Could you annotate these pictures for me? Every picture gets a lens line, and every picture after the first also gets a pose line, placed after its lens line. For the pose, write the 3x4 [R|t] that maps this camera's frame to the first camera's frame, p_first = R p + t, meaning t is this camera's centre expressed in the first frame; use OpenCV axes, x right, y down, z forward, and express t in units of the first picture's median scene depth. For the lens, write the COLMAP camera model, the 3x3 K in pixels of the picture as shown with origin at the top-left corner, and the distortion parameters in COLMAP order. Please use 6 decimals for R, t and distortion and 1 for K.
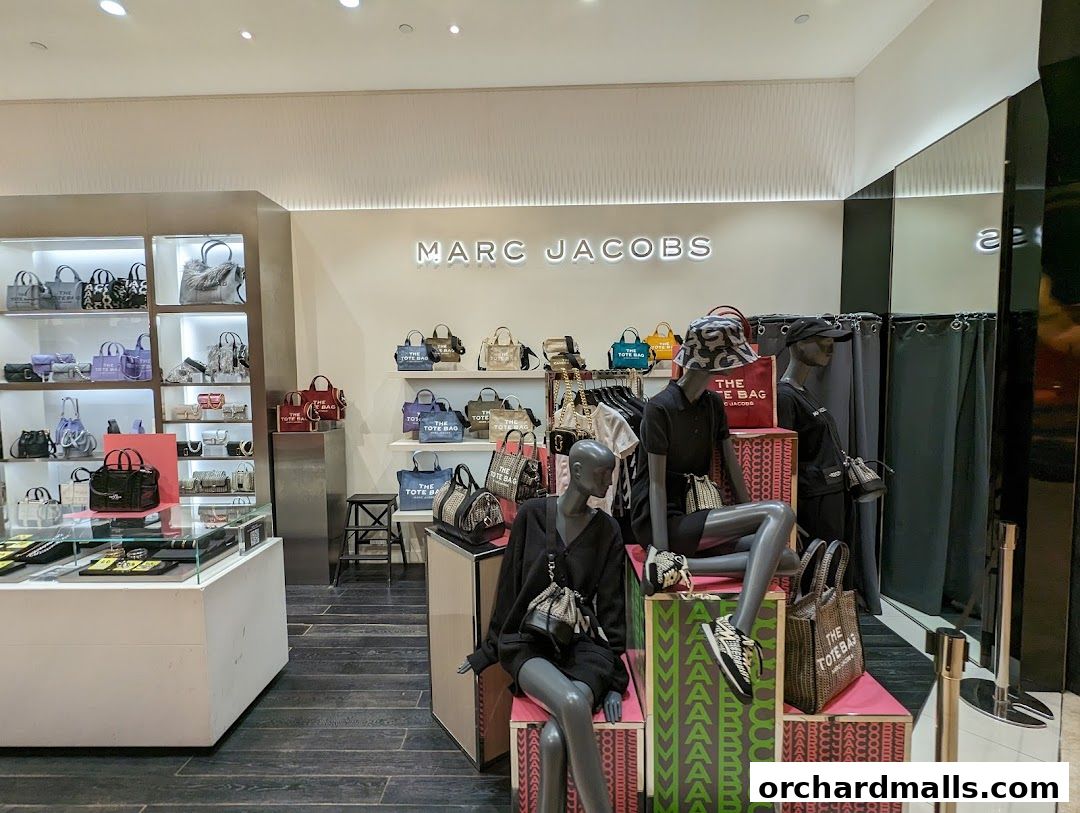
lens RADIAL K [[511.4, 0, 540.0], [0, 511.4, 406.5], [0, 0, 1]] dist [-0.005044, -0.000794]
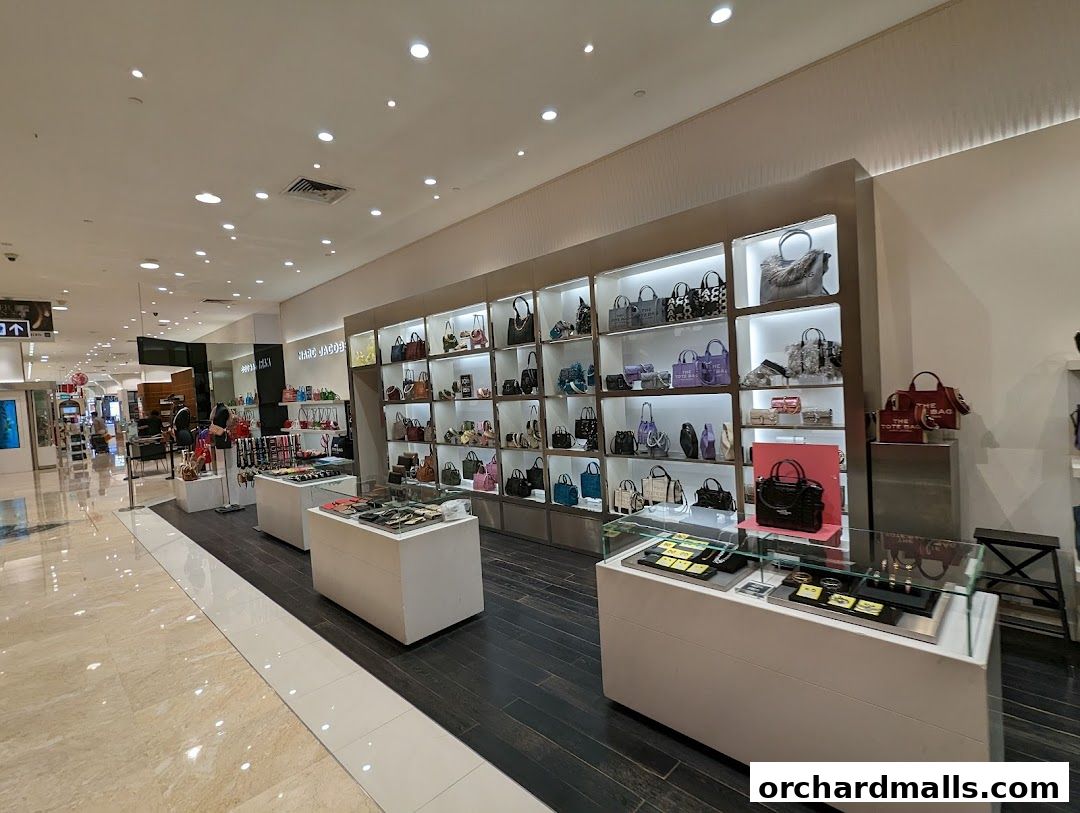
lens RADIAL K [[511.4, 0, 540.0], [0, 511.4, 406.5], [0, 0, 1]] dist [-0.005044, -0.000794]
pose [[0.718994, -0.004277, -0.695003, -0.331194], [0.003359, 0.999991, -0.002679, -0.007217], [0.695008, -0.000408, 0.719002, 0.020120]]
